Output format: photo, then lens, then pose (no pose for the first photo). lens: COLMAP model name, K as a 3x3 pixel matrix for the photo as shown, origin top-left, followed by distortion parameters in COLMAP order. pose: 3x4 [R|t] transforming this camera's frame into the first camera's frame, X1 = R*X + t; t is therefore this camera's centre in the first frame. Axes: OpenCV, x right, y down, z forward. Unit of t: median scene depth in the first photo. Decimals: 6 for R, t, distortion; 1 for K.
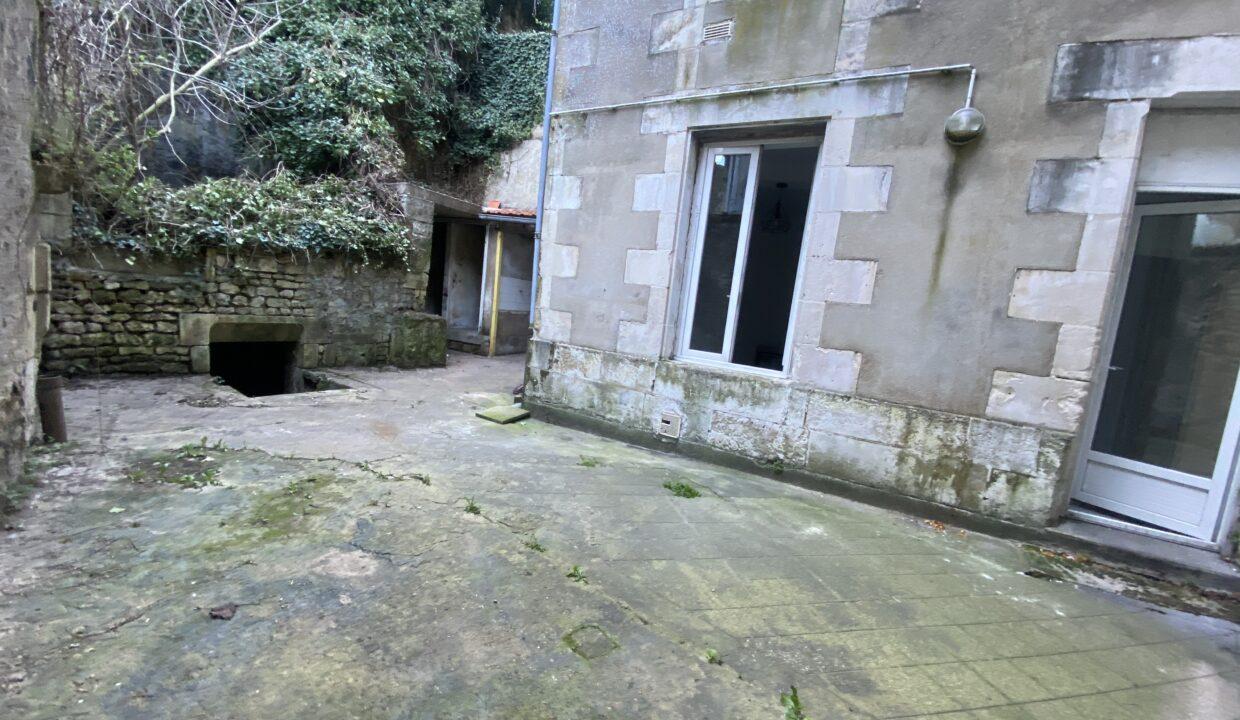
lens RADIAL K [[506.3, 0, 619.1], [0, 506.3, 361.5], [0, 0, 1]] dist [0.070752, -0.049740]
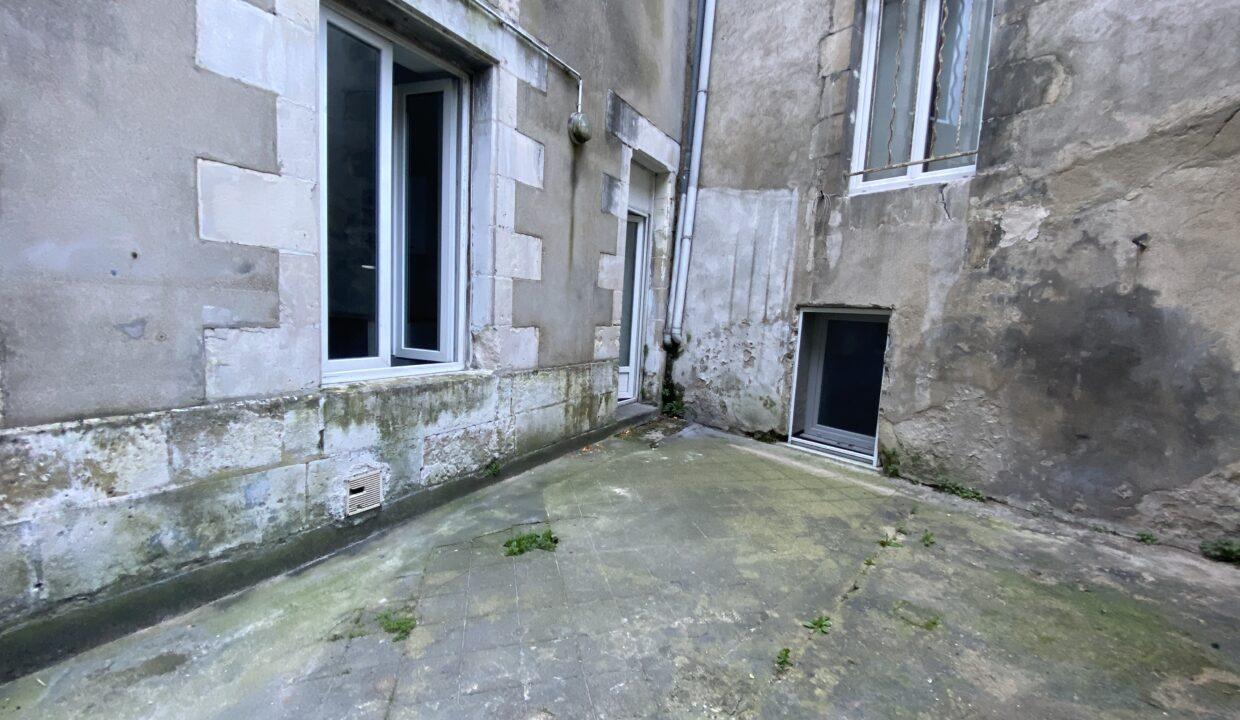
lens RADIAL K [[506.3, 0, 619.1], [0, 506.3, 361.5], [0, 0, 1]] dist [0.070752, -0.049740]
pose [[-0.010485, -0.218216, 0.975844, -0.541665], [0.061143, 0.973932, 0.218446, -0.161147], [-0.998074, 0.061957, 0.003131, 0.823693]]
